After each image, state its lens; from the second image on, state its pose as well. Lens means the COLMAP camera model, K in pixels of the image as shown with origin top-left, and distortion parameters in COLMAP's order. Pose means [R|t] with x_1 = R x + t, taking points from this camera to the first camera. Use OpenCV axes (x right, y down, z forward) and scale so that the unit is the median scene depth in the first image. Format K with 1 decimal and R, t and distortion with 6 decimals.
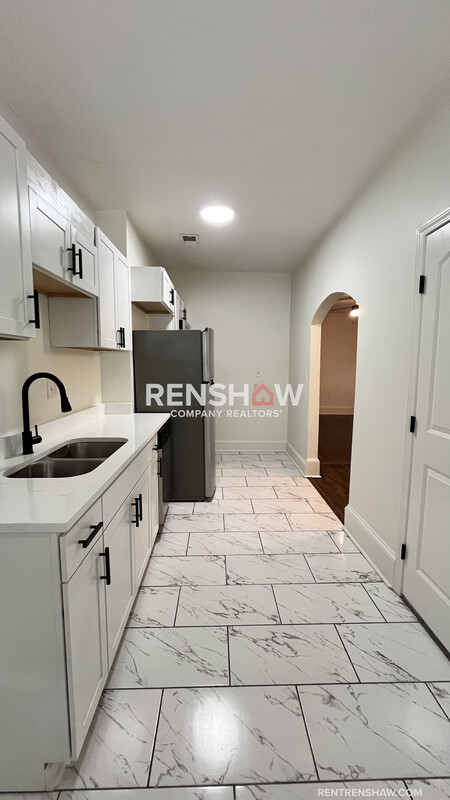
lens RADIAL K [[325.2, 0, 225.0], [0, 325.2, 400.0], [0, 0, 1]] dist [-0.002241, -0.000374]
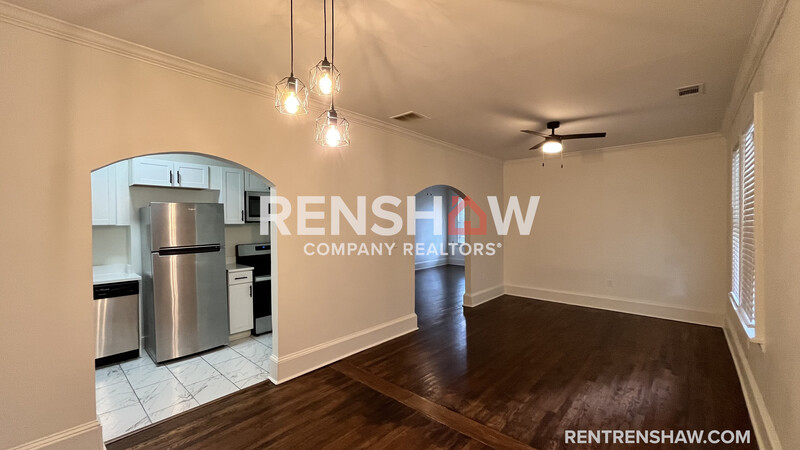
lens RADIAL K [[325.2, 0, 400.0], [0, 325.2, 225.0], [0, 0, 1]] dist [-0.002241, -0.000374]
pose [[0.725383, 0.002886, -0.688339, 1.728016], [-0.072416, 0.994762, -0.072141, -0.169961], [0.684526, 0.102177, 0.721793, 1.020451]]
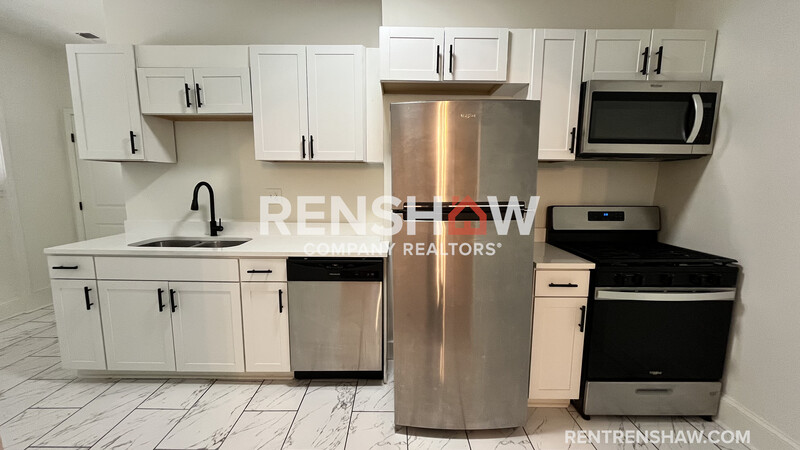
lens RADIAL K [[325.2, 0, 400.0], [0, 325.2, 225.0], [0, 0, 1]] dist [-0.002241, -0.000374]
pose [[-0.021526, 0.133644, -0.990796, 0.623128], [-0.124335, 0.982974, 0.135291, -0.139089], [0.992007, 0.126102, -0.004543, 1.345741]]
